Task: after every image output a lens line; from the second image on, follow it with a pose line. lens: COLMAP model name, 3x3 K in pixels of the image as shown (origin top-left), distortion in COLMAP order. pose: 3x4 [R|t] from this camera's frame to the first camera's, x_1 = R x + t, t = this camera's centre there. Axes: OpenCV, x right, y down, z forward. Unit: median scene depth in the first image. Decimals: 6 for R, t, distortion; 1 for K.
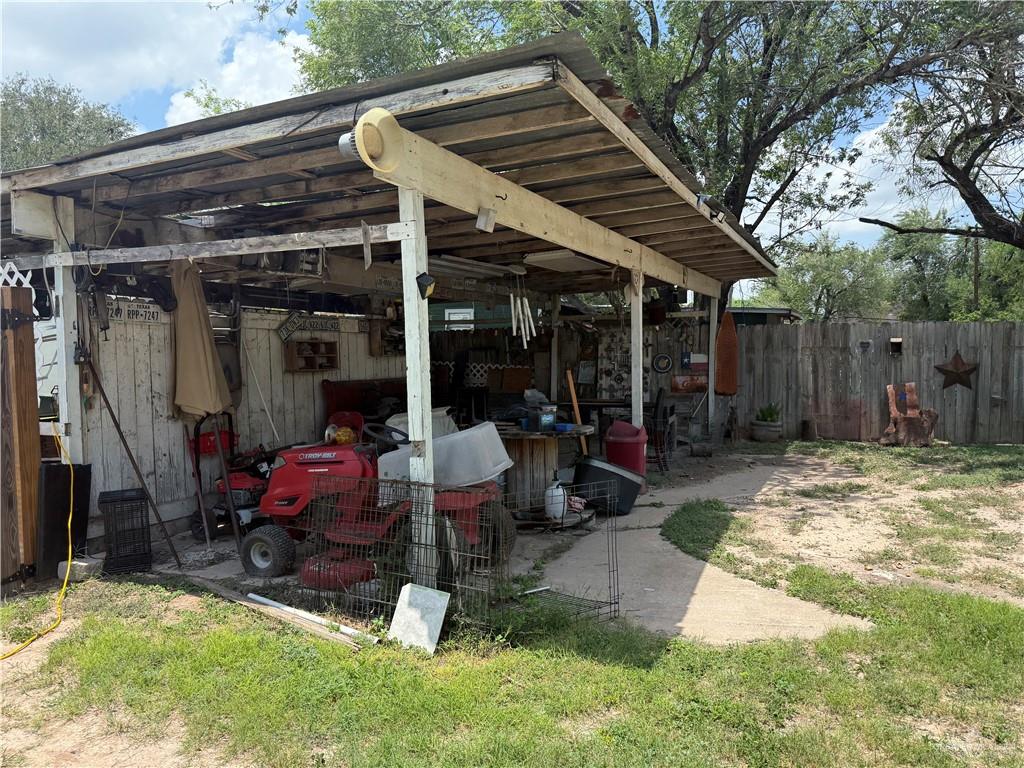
lens RADIAL K [[710.2, 0, 512.0], [0, 710.2, 384.0], [0, 0, 1]] dist [0.000264, 0.000531]
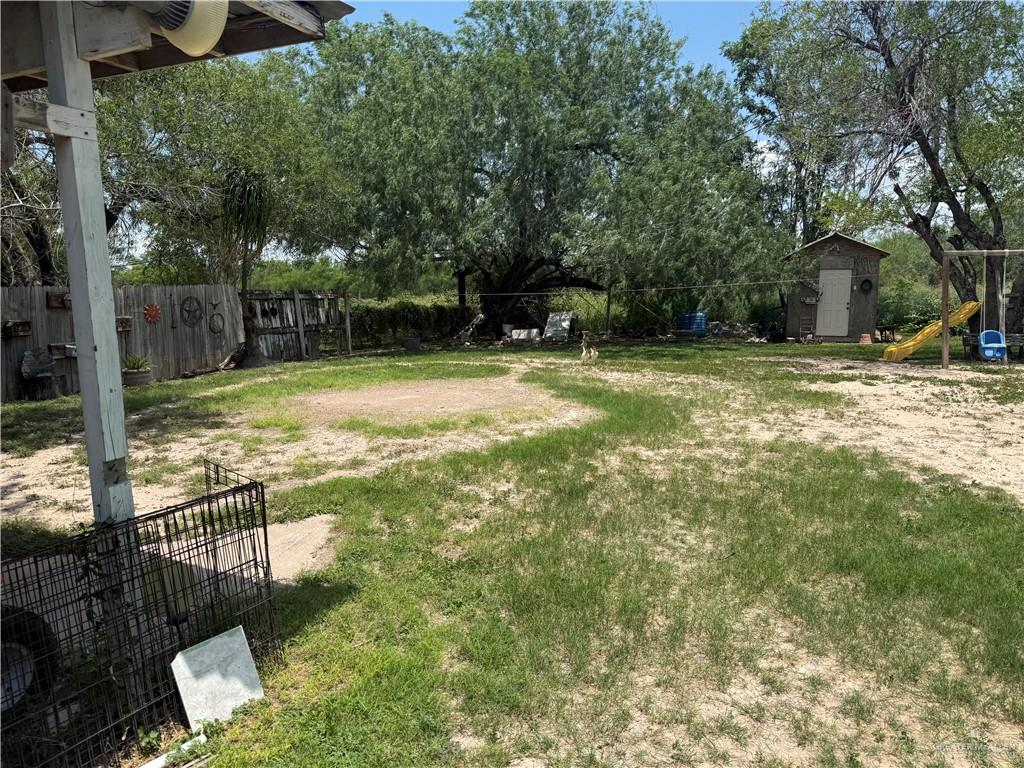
lens RADIAL K [[710.2, 0, 512.0], [0, 710.2, 384.0], [0, 0, 1]] dist [0.000264, 0.000531]
pose [[-0.050170, -0.108482, 0.992832, -0.834658], [0.061544, 0.991858, 0.111486, -0.040504], [-0.996843, 0.066696, -0.043085, 0.686442]]
